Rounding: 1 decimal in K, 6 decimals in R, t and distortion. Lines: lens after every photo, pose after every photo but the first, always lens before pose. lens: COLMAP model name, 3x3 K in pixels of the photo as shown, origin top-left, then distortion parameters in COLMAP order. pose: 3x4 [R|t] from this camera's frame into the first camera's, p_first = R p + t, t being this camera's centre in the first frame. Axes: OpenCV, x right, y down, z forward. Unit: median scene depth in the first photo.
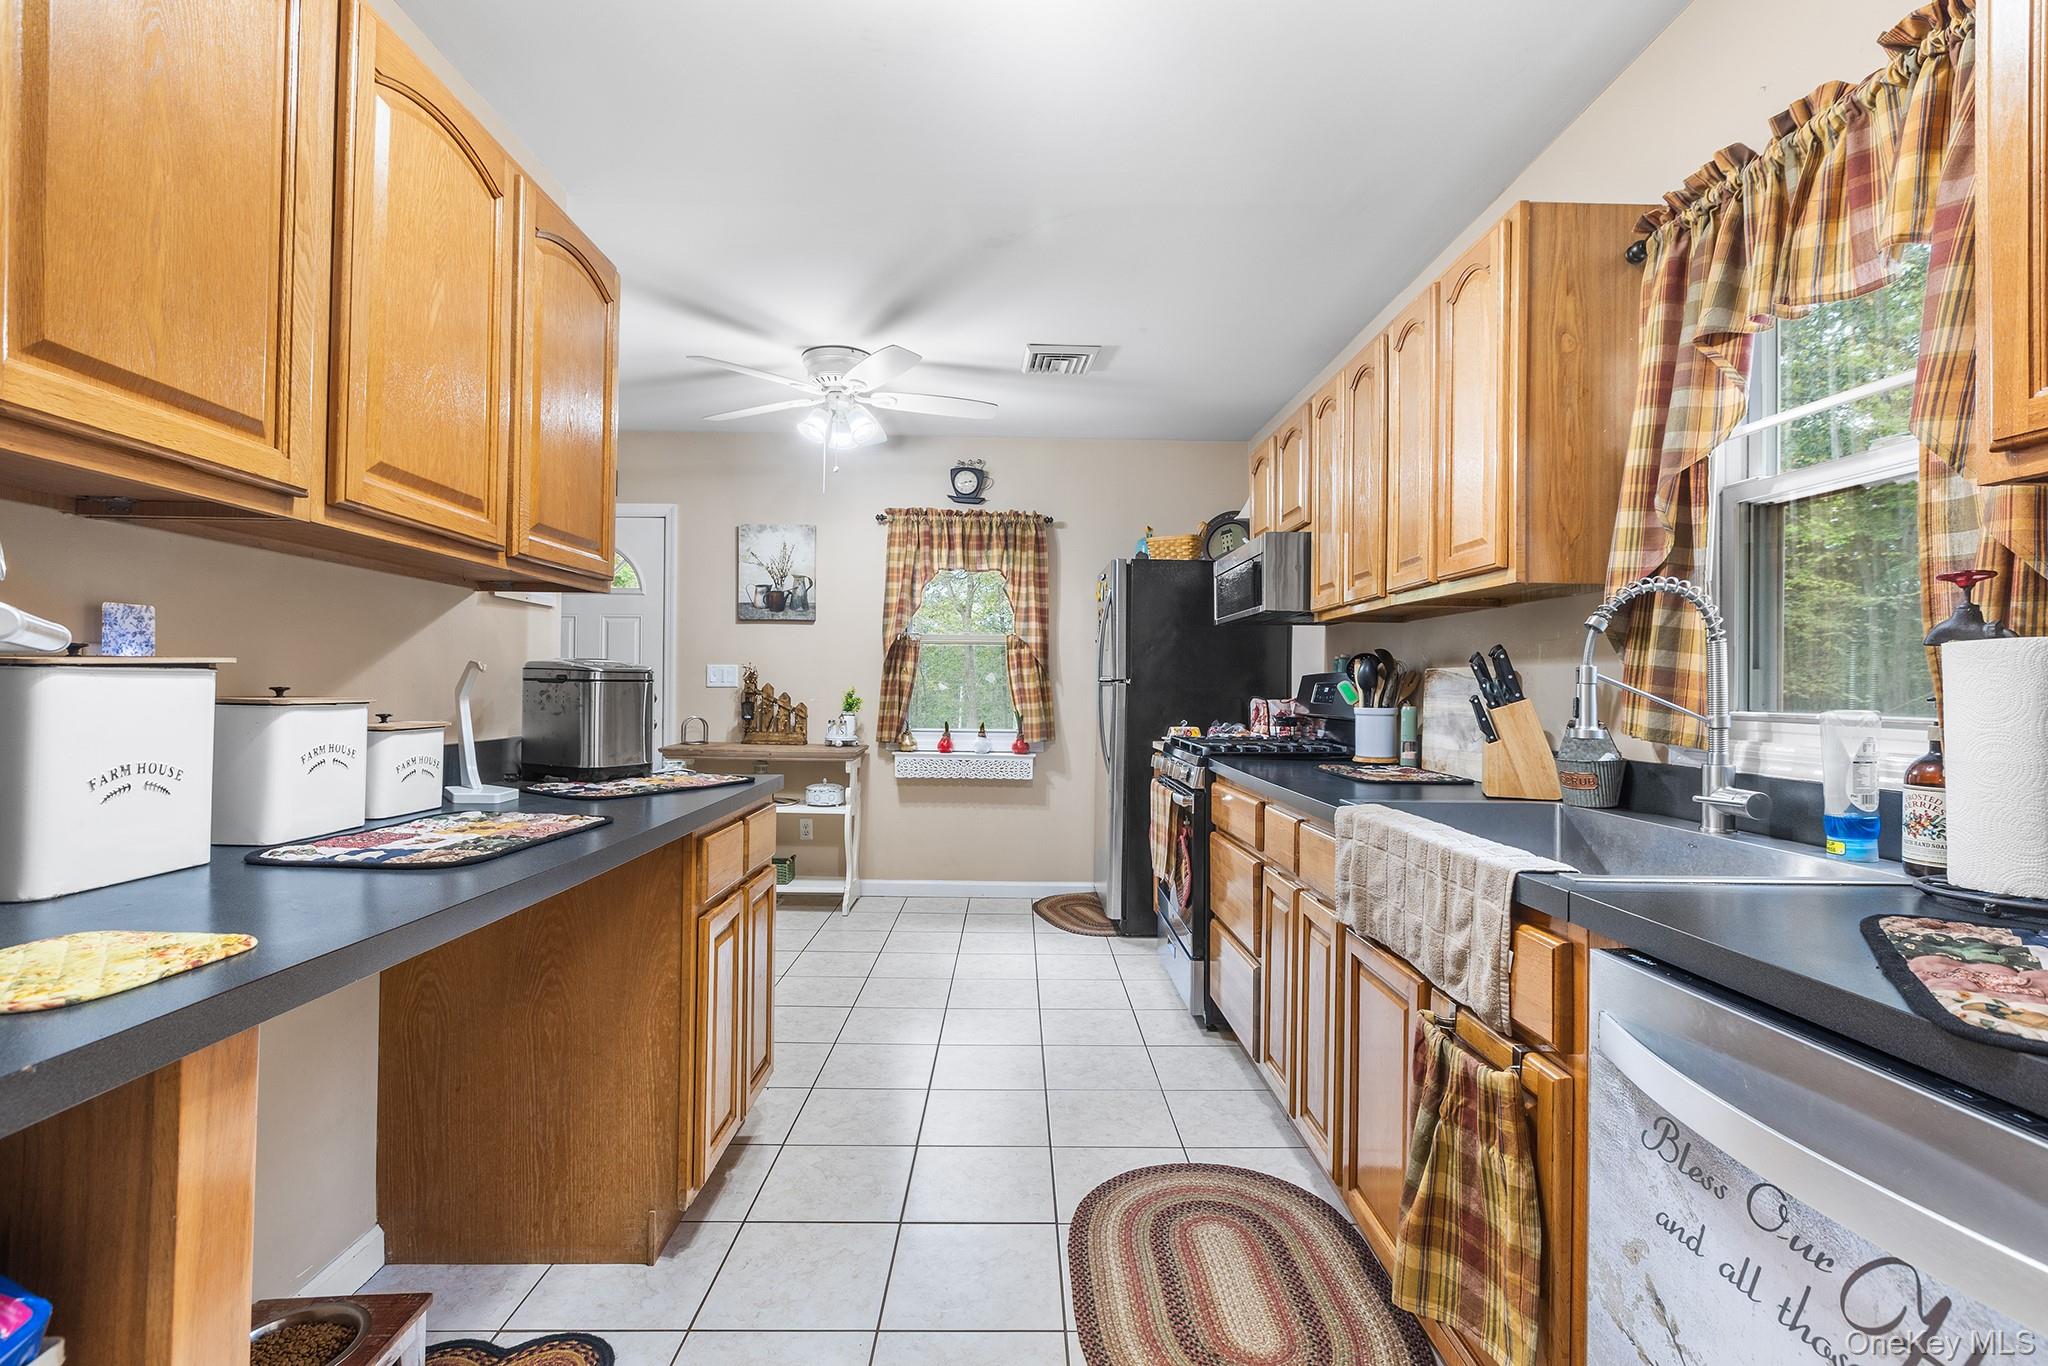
lens RADIAL K [[917.7, 0, 1024.0], [0, 917.7, 683.0], [0, 0, 1]] dist [0.002414, 0.000073]
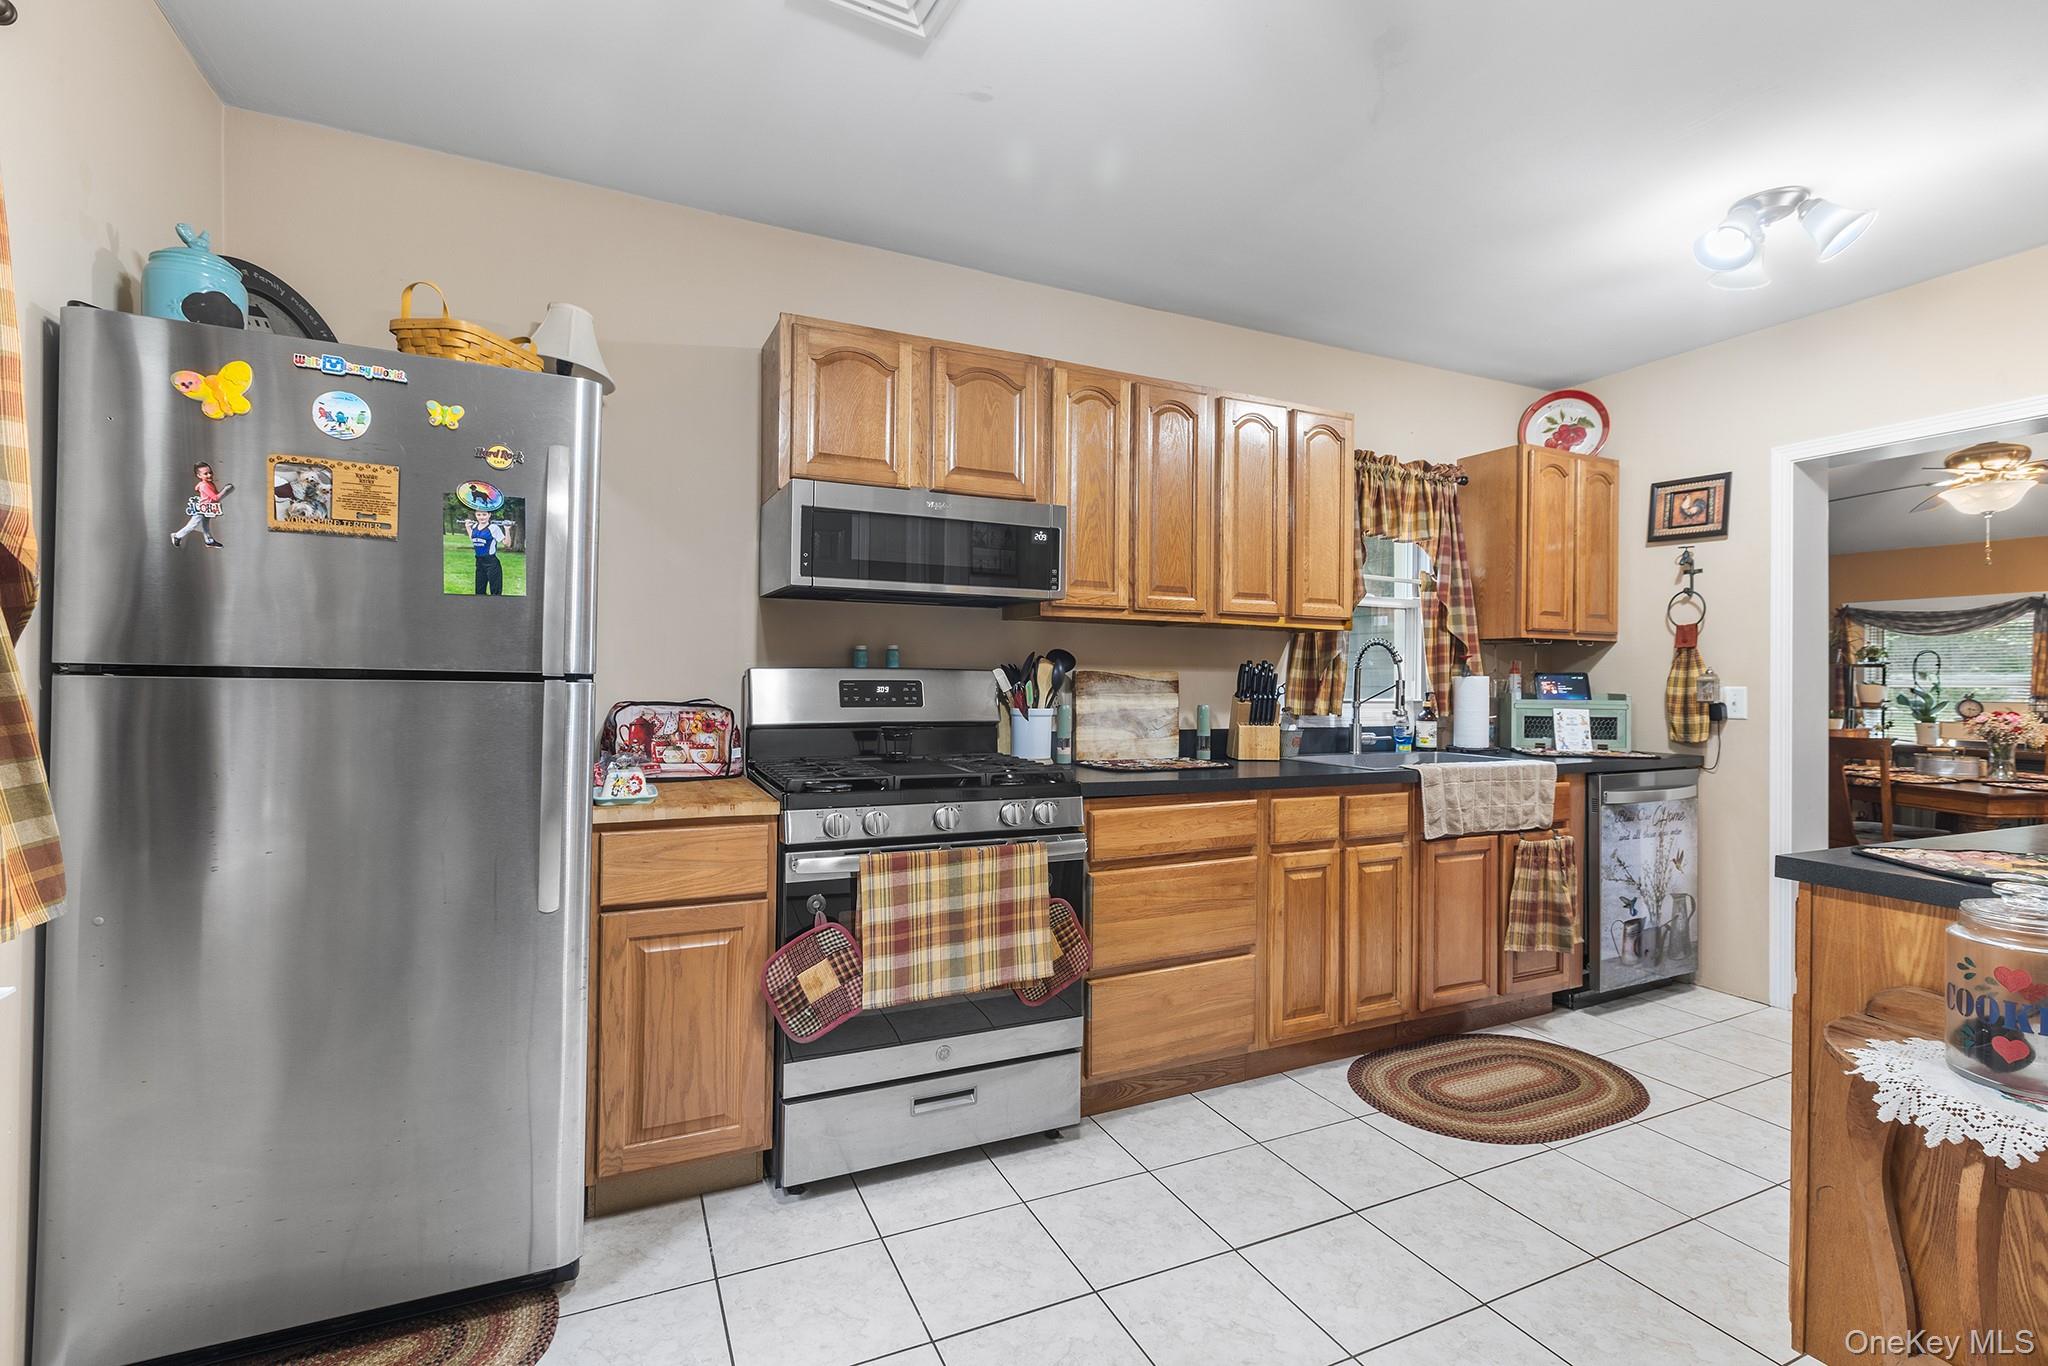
lens RADIAL K [[917.7, 0, 1024.0], [0, 917.7, 683.0], [0, 0, 1]] dist [0.002414, 0.000073]
pose [[-0.403635, -0.013892, 0.914814, -0.742813], [-0.015182, 0.999849, 0.008485, -0.013139], [-0.914794, -0.010464, -0.403785, 2.048681]]
